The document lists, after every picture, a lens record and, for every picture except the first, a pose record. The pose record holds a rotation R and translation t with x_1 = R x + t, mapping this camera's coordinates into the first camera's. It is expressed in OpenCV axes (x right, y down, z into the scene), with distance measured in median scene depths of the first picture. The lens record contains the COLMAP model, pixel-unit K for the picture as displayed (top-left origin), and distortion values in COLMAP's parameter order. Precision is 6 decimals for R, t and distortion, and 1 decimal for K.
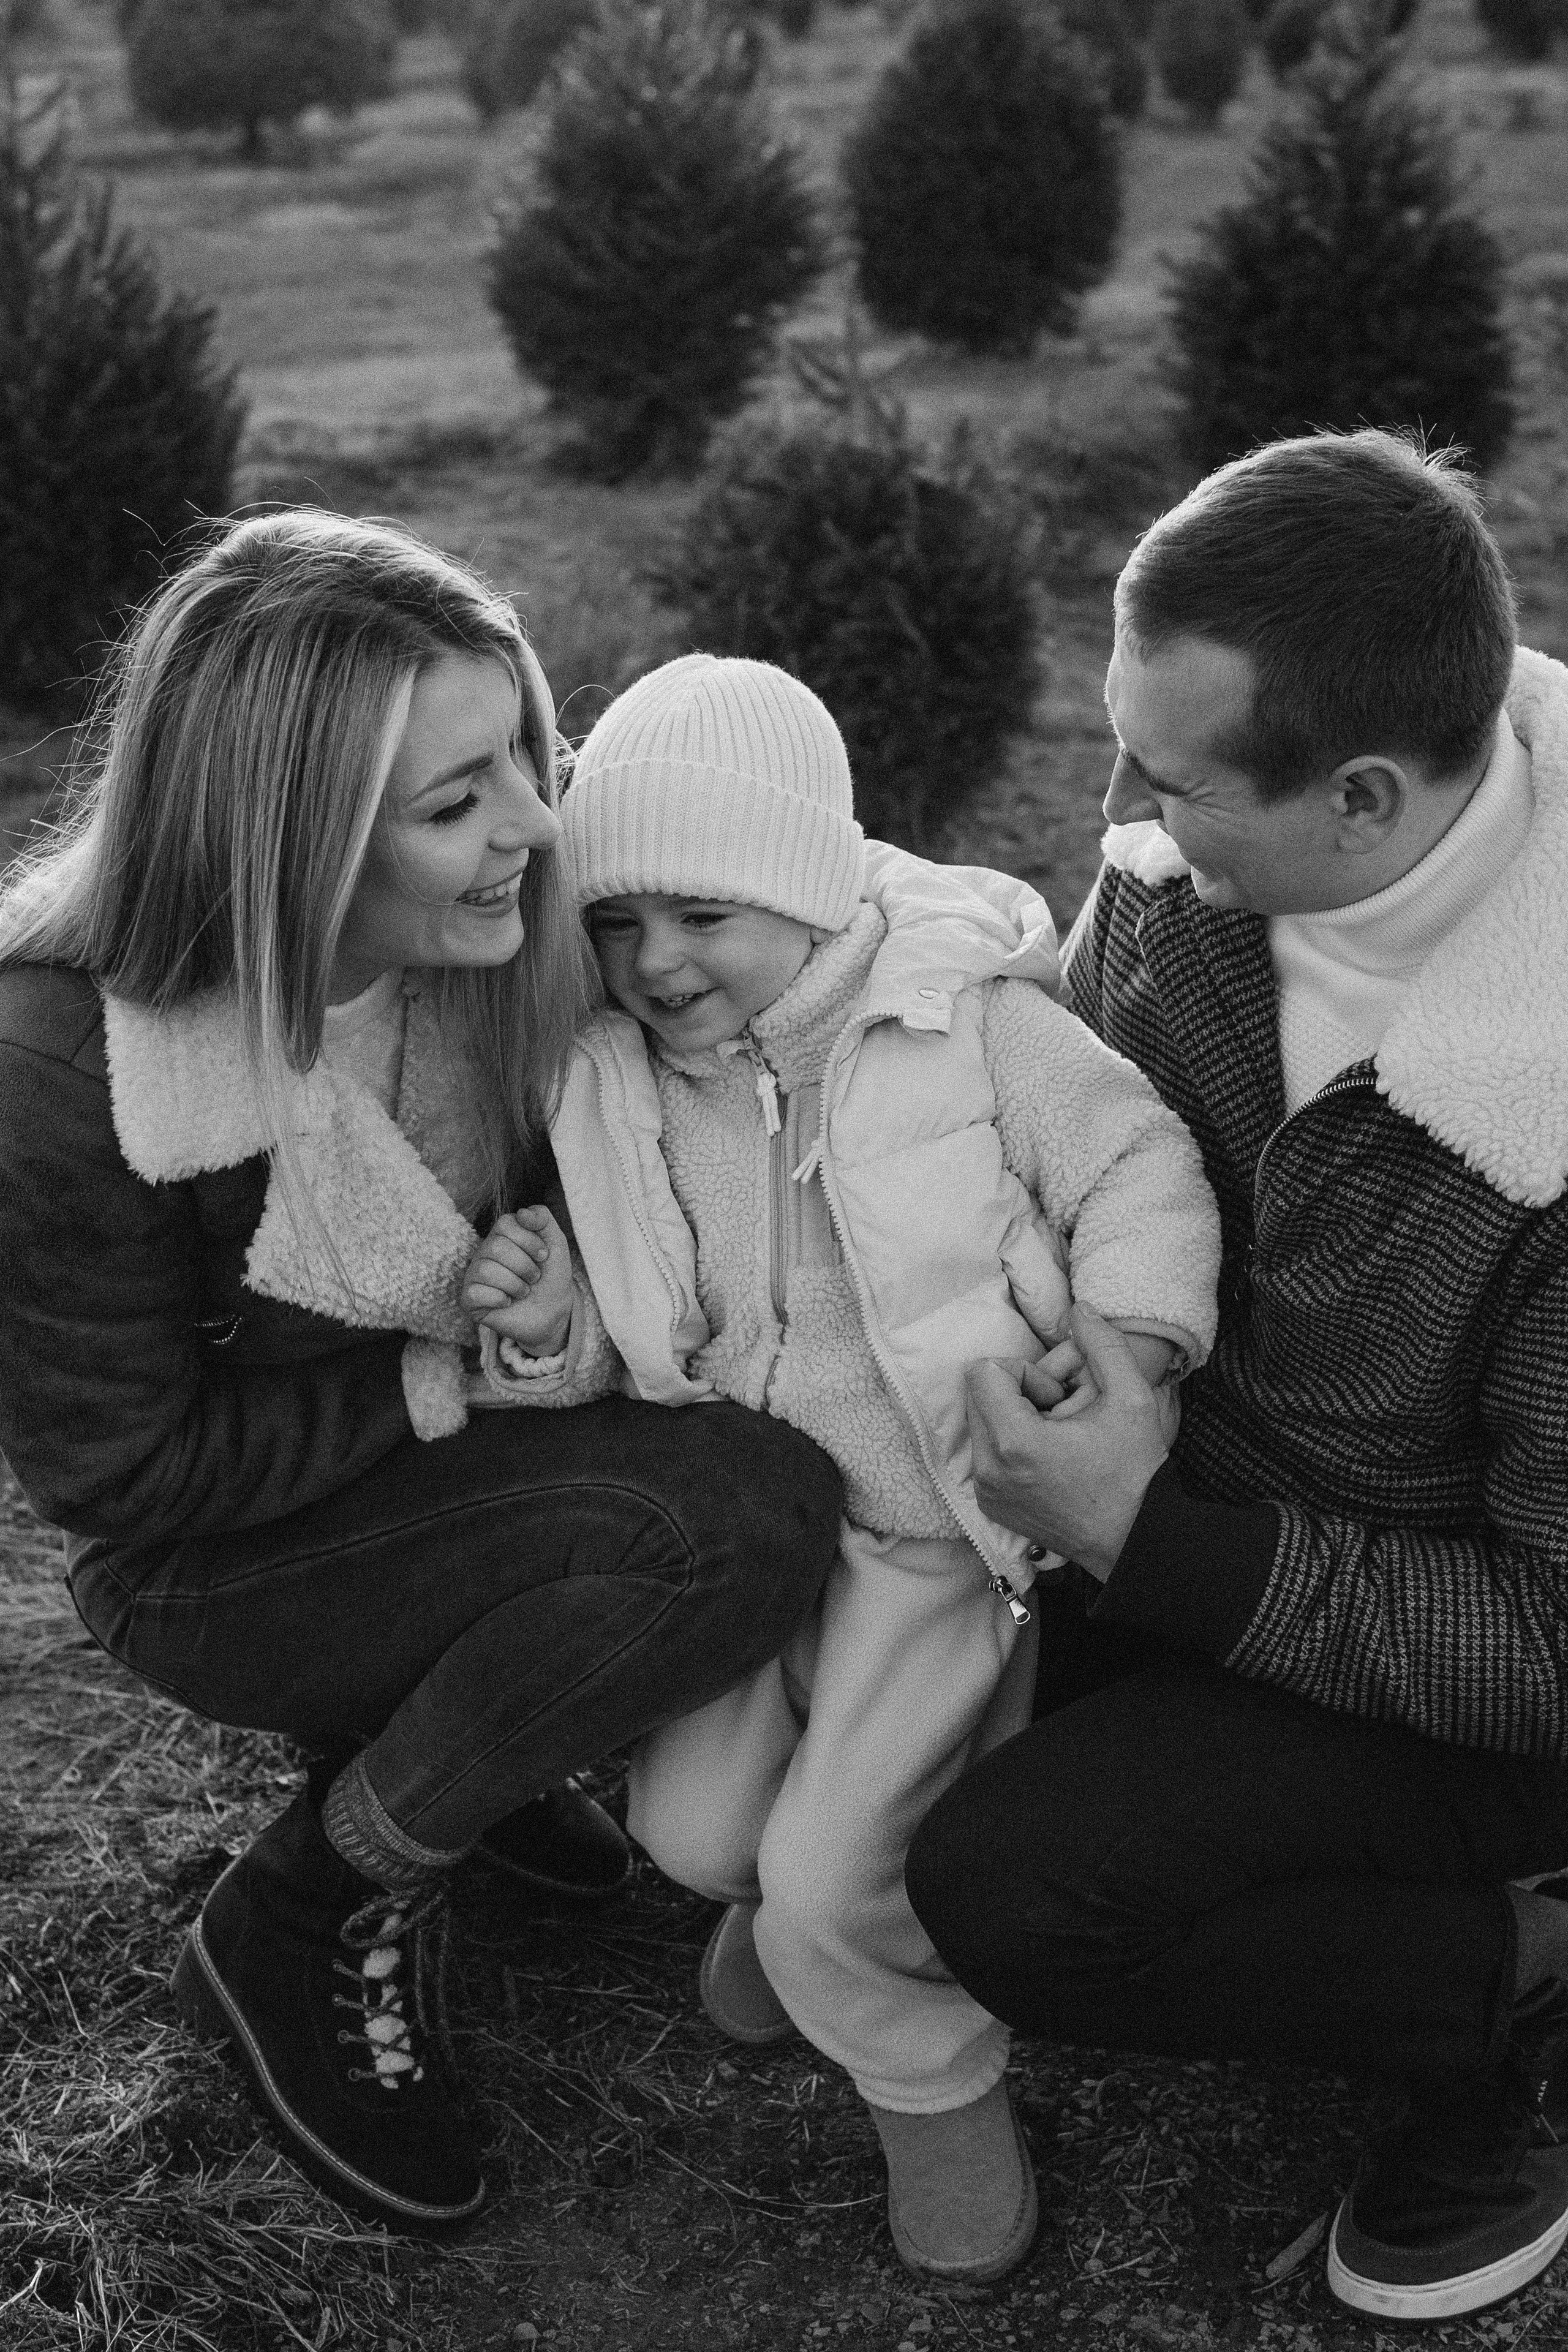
lens RADIAL K [[3838.5, 0, 784.0], [0, 3838.5, 1176.0], [0, 0, 1]] dist [-0.043557, 0.004566]
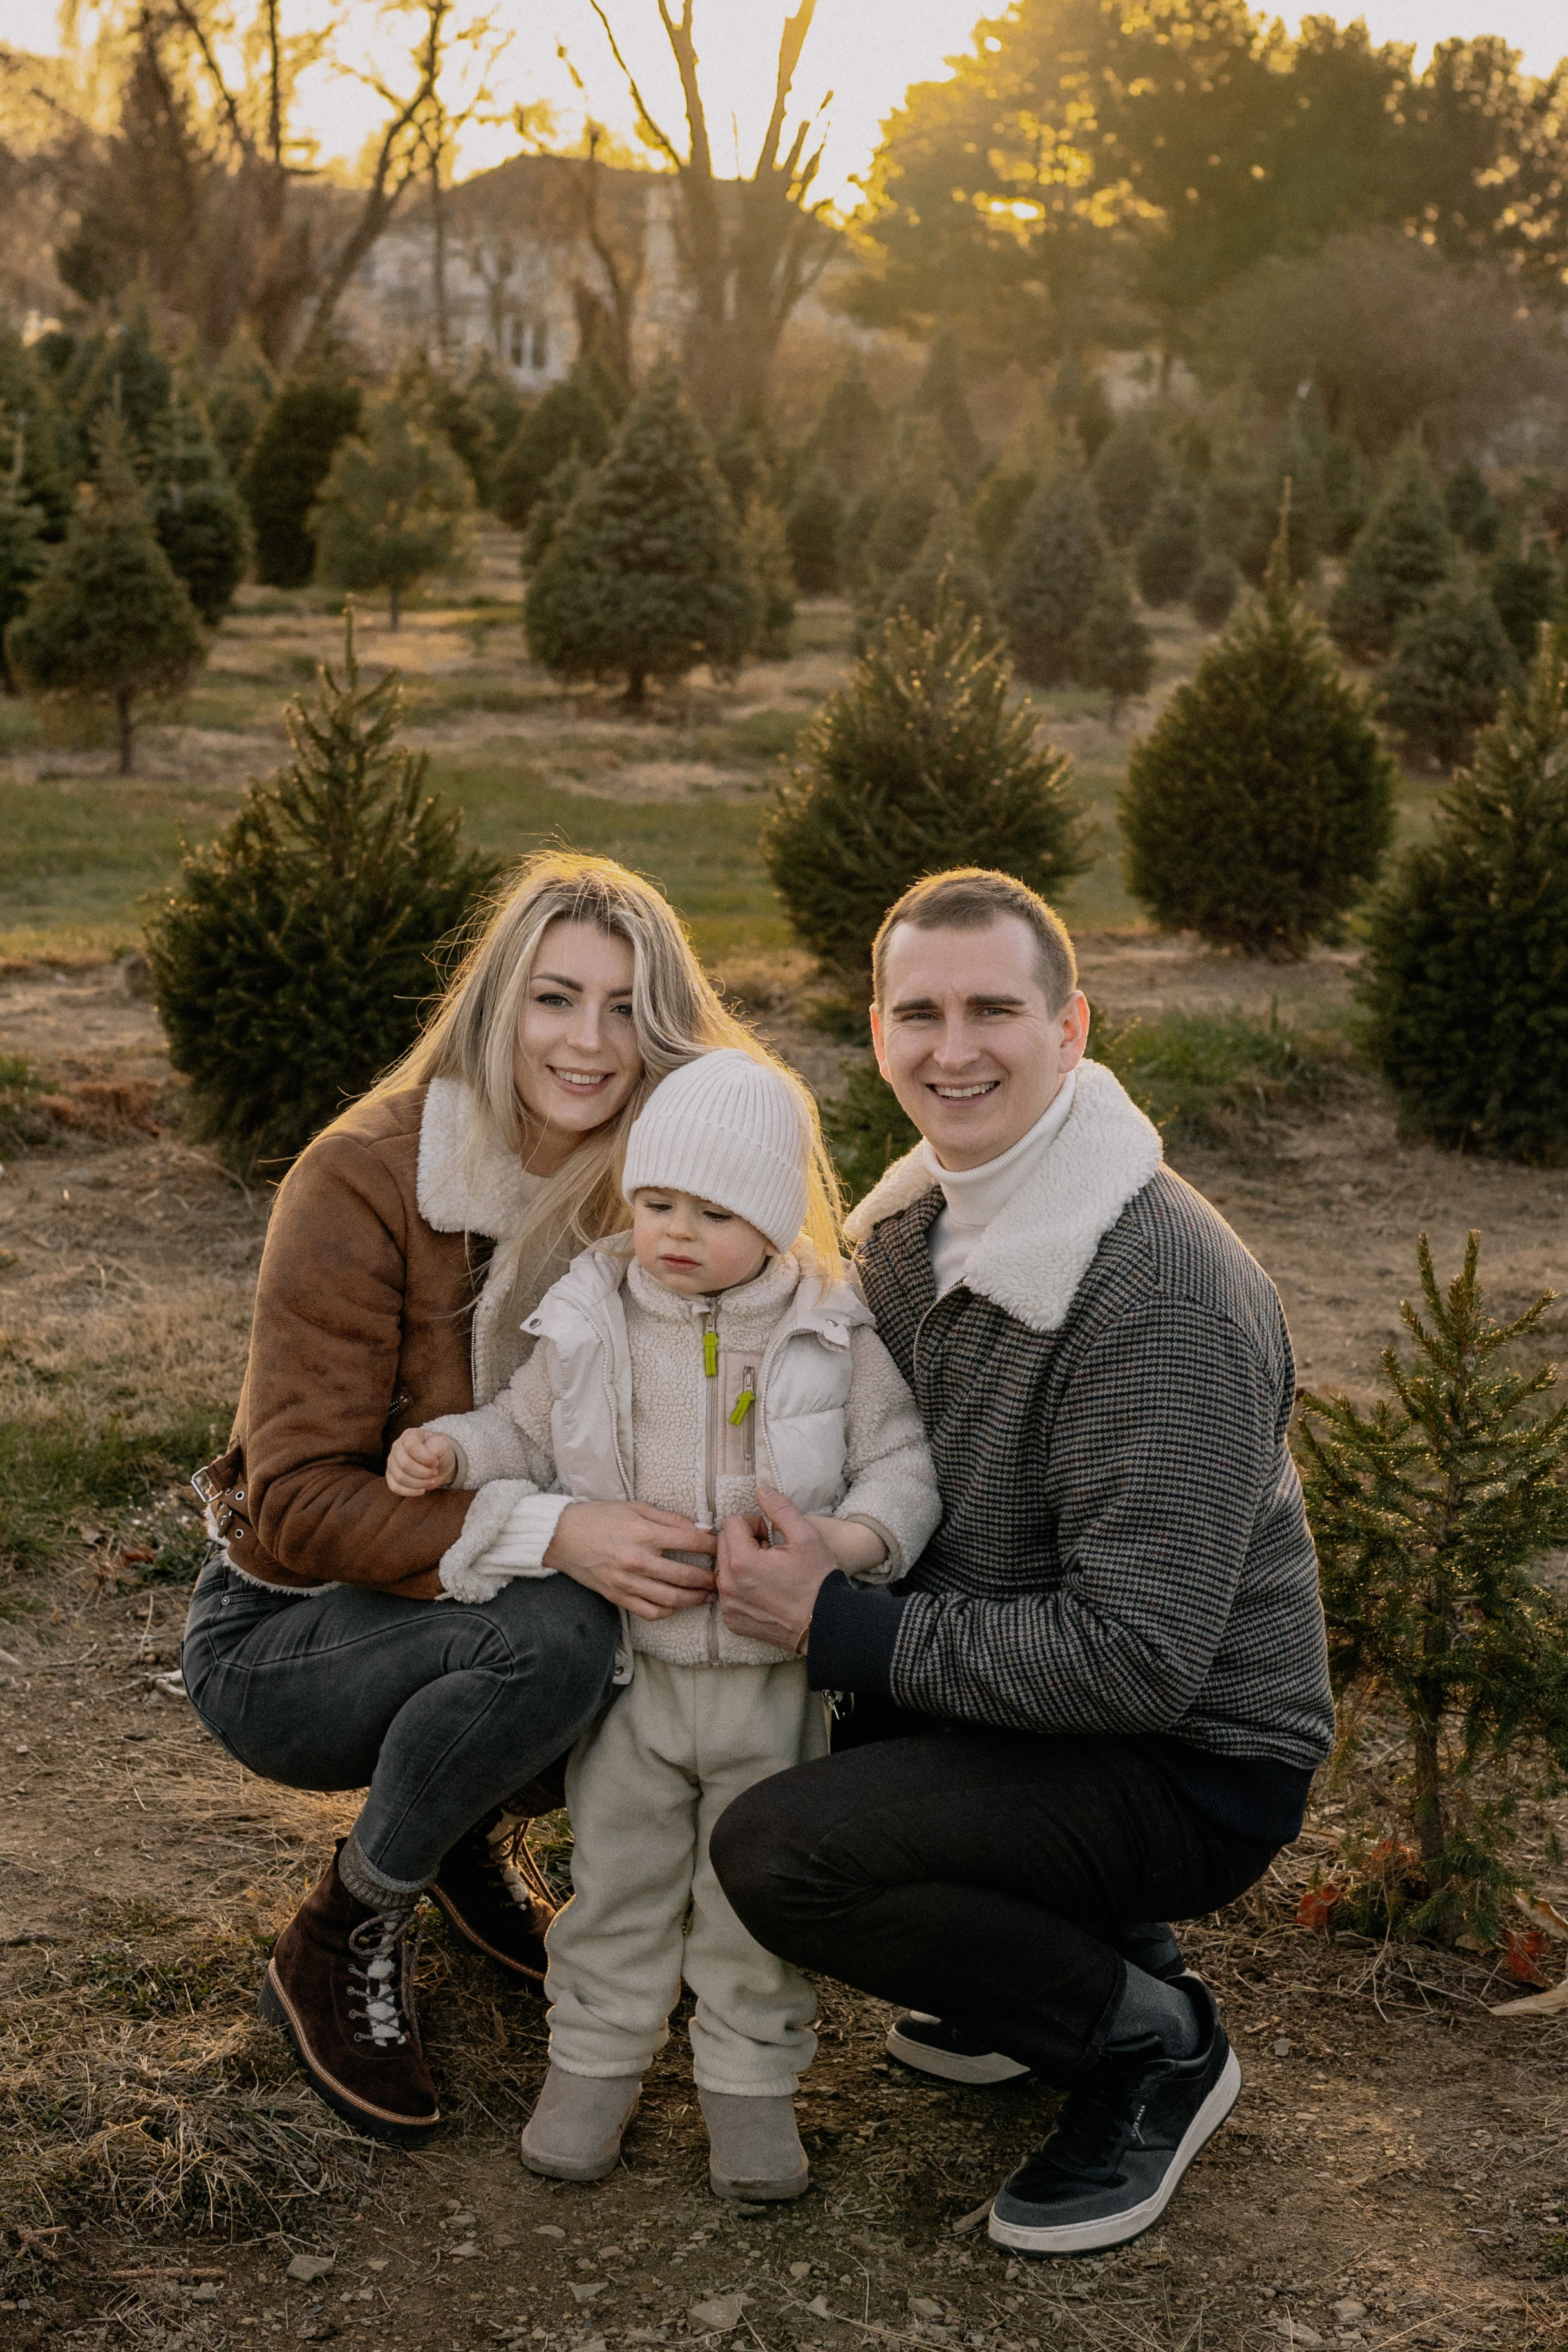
lens RADIAL K [[4332.8, 0, 784.0], [0, 4332.8, 1176.0], [0, 0, 1]] dist [-0.066727, -0.367284]
pose [[0.991335, 0.082992, -0.101823, 0.083961], [-0.097652, 0.984054, -0.148669, 0.059657], [0.087861, 0.157324, 0.983631, -0.302951]]
